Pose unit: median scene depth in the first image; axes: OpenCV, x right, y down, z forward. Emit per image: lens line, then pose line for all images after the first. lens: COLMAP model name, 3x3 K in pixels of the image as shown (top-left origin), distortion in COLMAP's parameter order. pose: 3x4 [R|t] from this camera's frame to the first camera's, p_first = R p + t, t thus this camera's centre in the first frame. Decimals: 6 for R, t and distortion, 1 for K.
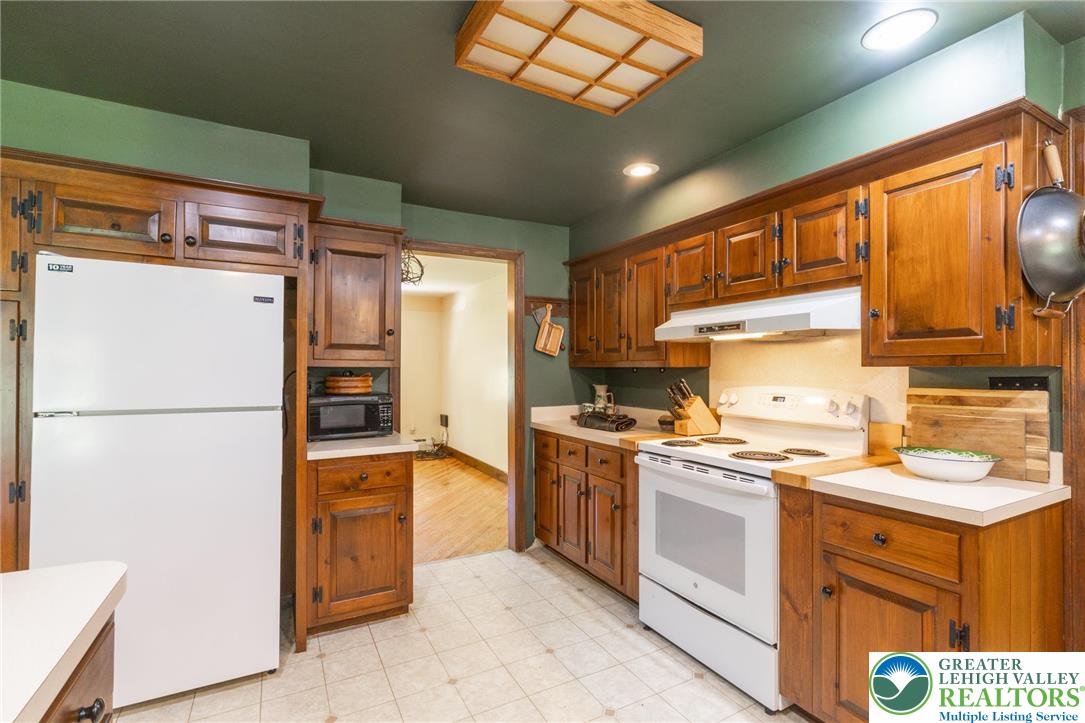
lens RADIAL K [[493.0, 0, 540.4], [0, 493.0, 363.8], [0, 0, 1]] dist [-0.004866, 0.001943]
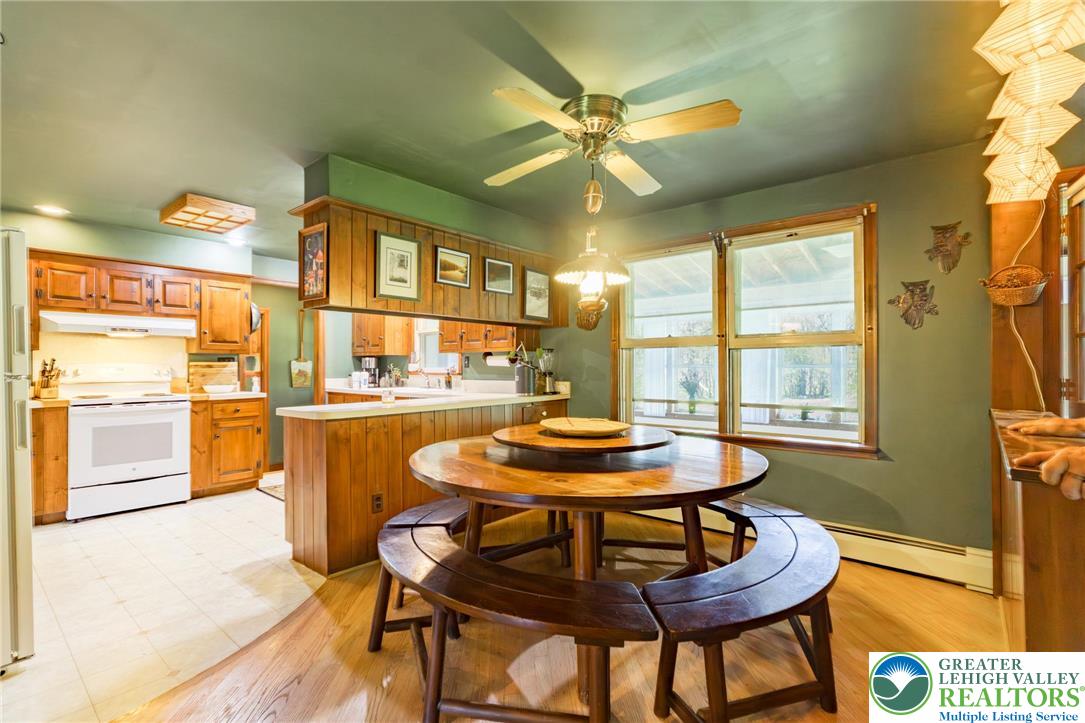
lens RADIAL K [[493.0, 0, 540.0], [0, 493.0, 364.1], [0, 0, 1]] dist [-0.004866, 0.001943]
pose [[-0.359594, 0.002713, 0.933105, -2.210428], [-0.008566, 0.999944, -0.006209, 0.061605], [-0.933069, -0.010226, -0.359551, 0.279979]]
